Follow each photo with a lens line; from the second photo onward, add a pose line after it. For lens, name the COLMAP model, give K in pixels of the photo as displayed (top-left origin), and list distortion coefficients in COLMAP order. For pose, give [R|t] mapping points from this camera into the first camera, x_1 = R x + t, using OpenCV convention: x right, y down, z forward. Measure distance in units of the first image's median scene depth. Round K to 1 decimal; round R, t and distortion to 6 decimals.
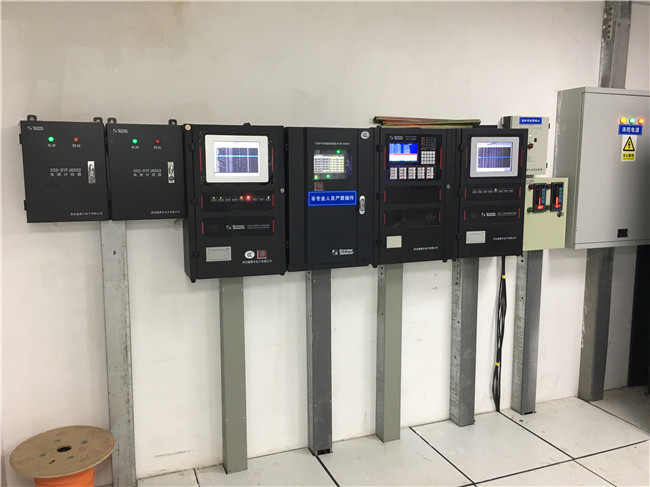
lens RADIAL K [[555.5, 0, 324.4], [0, 555.5, 246.8], [0, 0, 1]] dist [0.010000, -0.008225]
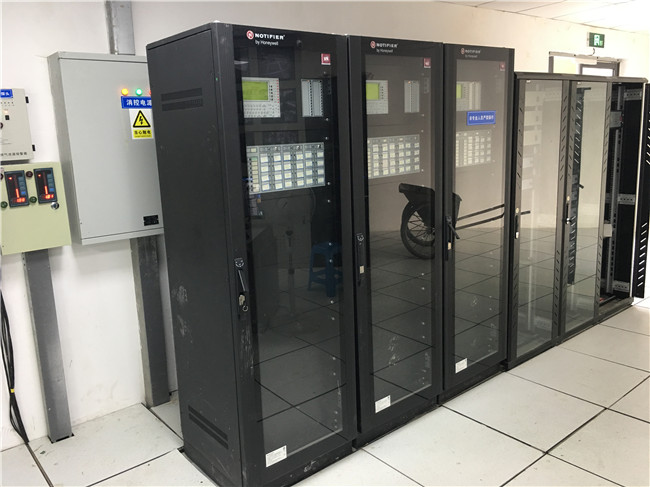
lens RADIAL K [[555.5, 0, 325.2], [0, 555.5, 239.1], [0, 0, 1]] dist [0.010000, -0.008225]
pose [[0.944450, -0.094627, 0.314739, 0.529881], [0.080114, 0.995052, 0.058765, -0.025196], [-0.318742, -0.030286, 0.947358, 0.074458]]
